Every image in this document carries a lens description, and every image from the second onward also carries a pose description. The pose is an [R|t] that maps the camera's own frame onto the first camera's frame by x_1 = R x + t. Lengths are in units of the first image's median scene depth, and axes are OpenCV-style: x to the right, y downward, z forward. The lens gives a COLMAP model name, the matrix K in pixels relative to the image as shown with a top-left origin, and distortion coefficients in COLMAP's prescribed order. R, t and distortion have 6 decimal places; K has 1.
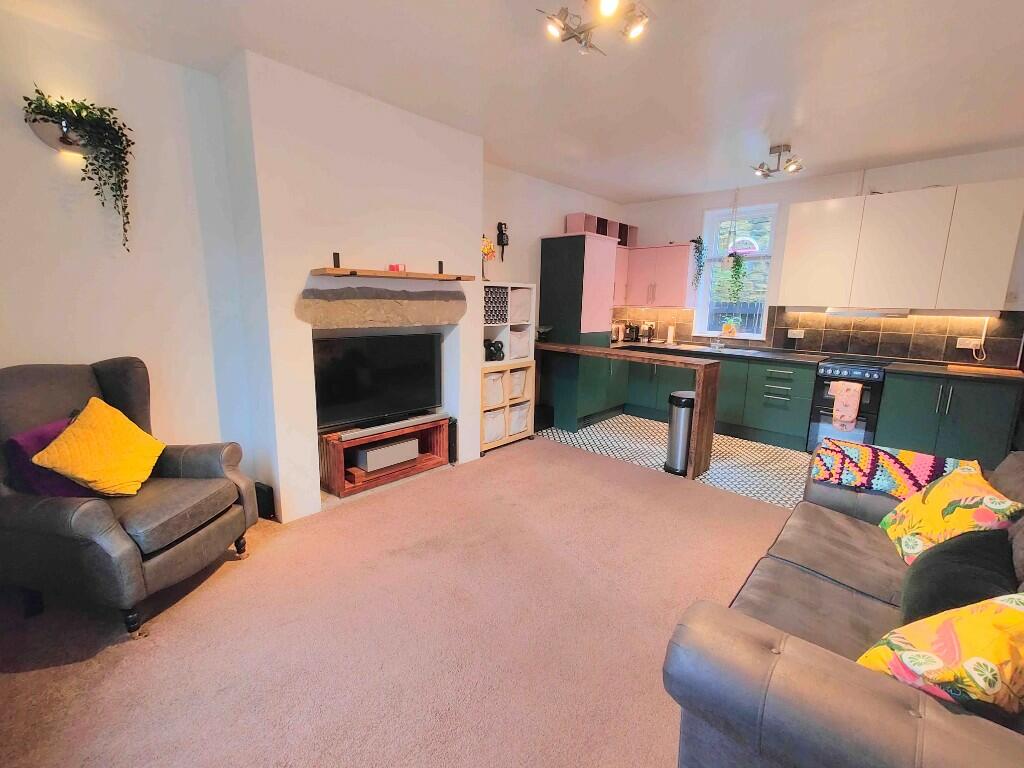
lens RADIAL K [[446.6, 0, 511.3], [0, 446.6, 380.4], [0, 0, 1]] dist [0.003201, -0.000286]
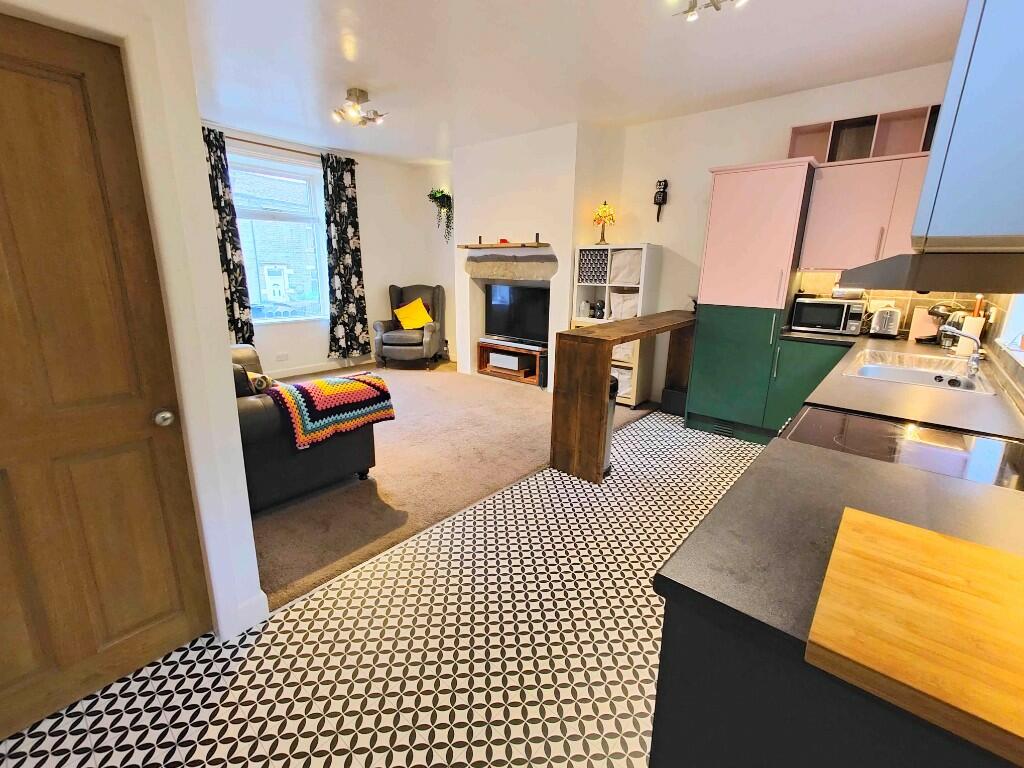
lens RADIAL K [[446.6, 0, 511.3], [0, 446.6, 380.4], [0, 0, 1]] dist [0.003201, -0.000286]
pose [[0.065492, 0.234971, -0.969793, 1.094104], [-0.190032, 0.957030, 0.219046, -0.103006], [0.979591, 0.169946, 0.107330, 0.737393]]
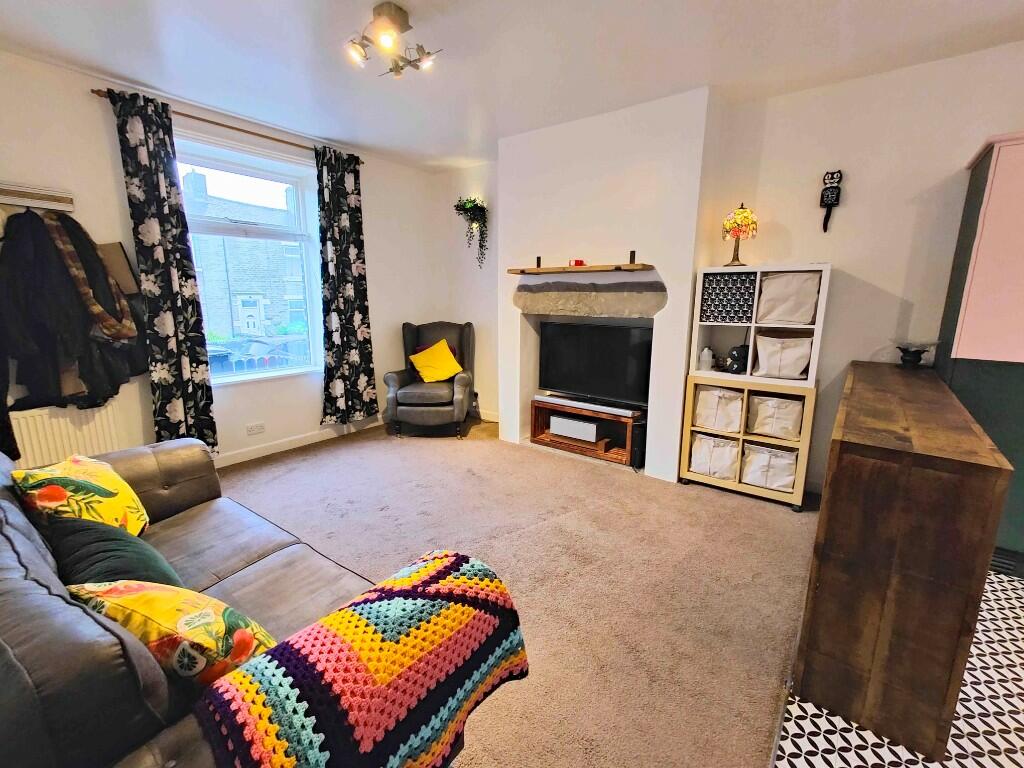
lens RADIAL K [[446.6, 0, 511.3], [0, 446.6, 380.4], [0, 0, 1]] dist [0.003201, -0.000286]
pose [[0.112994, 0.177698, -0.977576, 0.684144], [-0.179589, 0.971325, 0.155803, -0.086752], [0.977231, 0.157957, 0.141667, 0.567644]]
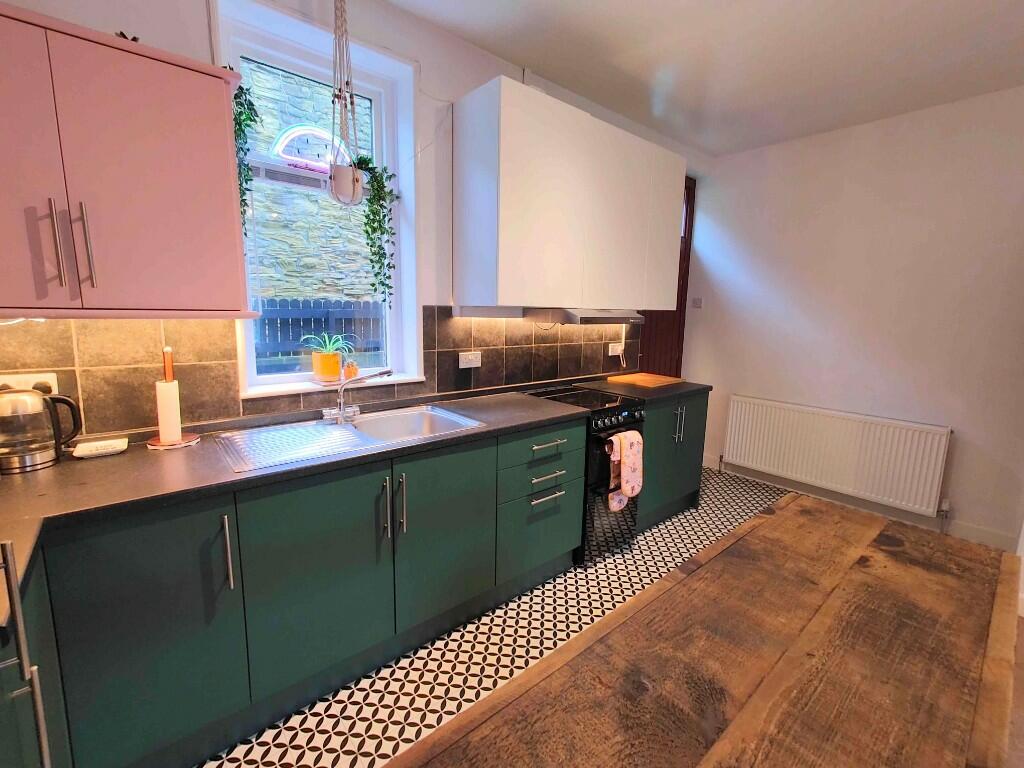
lens RADIAL K [[449.5, 0, 512.6], [0, 449.5, 379.7], [0, 0, 1]] dist [0.000778, 0.000016]
pose [[0.095734, -0.172345, 0.980373, 0.153289], [0.158484, 0.974973, 0.155920, -0.186979], [-0.982709, 0.140447, 0.120652, 1.077126]]
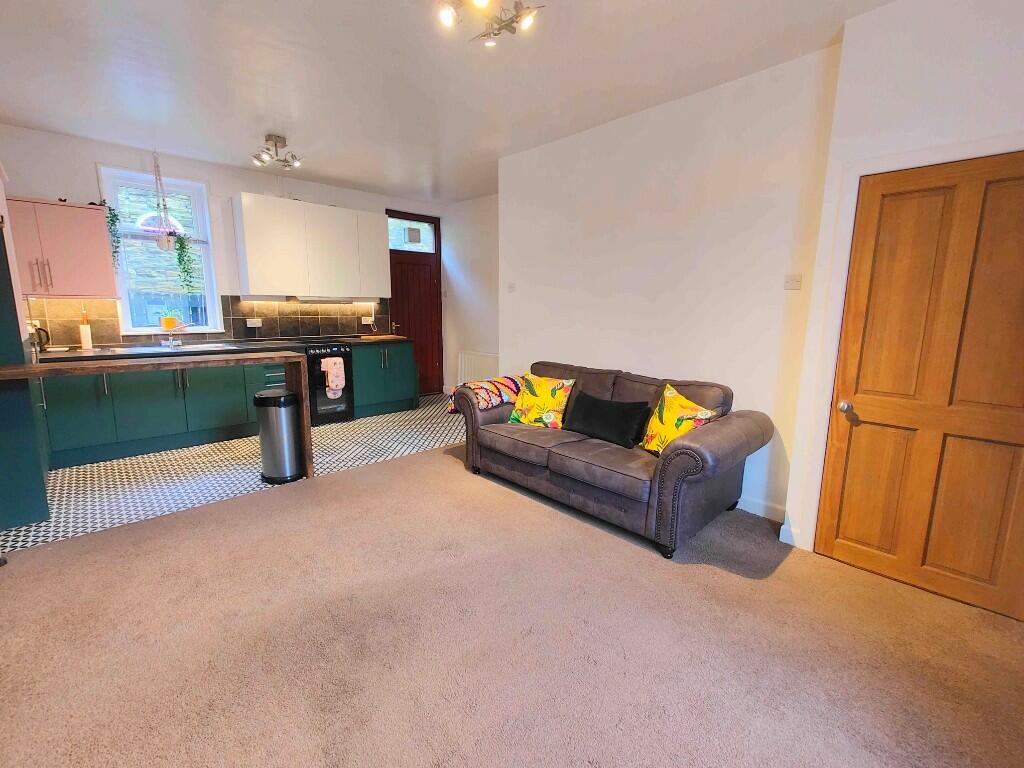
lens RADIAL K [[446.6, 0, 511.3], [0, 446.6, 380.4], [0, 0, 1]] dist [0.003201, -0.000286]
pose [[0.048911, -0.183751, 0.981755, -0.434877], [0.168403, 0.970377, 0.173231, -0.065715], [-0.984504, 0.156858, 0.078406, 0.438317]]
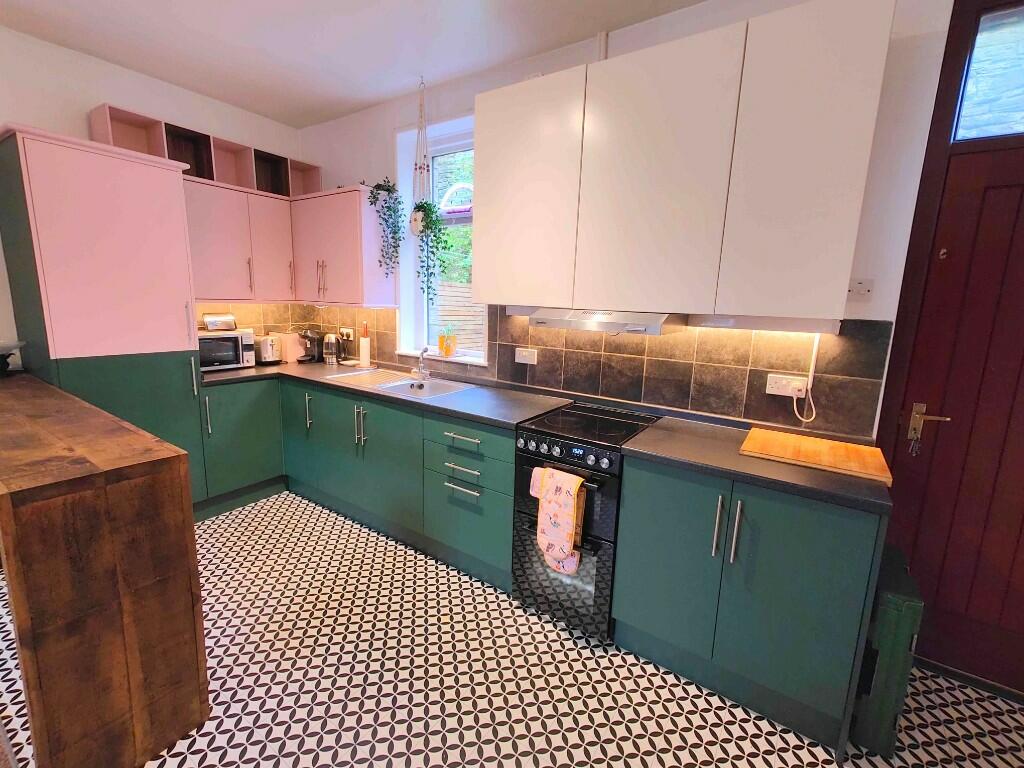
lens RADIAL K [[449.3, 0, 508.2], [0, 449.3, 380.0], [0, 0, 1]] dist [0.012537, 0.000051]
pose [[0.985393, -0.020260, 0.169087, 0.629141], [0.018549, 0.999760, 0.011693, -0.098303], [-0.169283, -0.008386, 0.985532, 0.557623]]
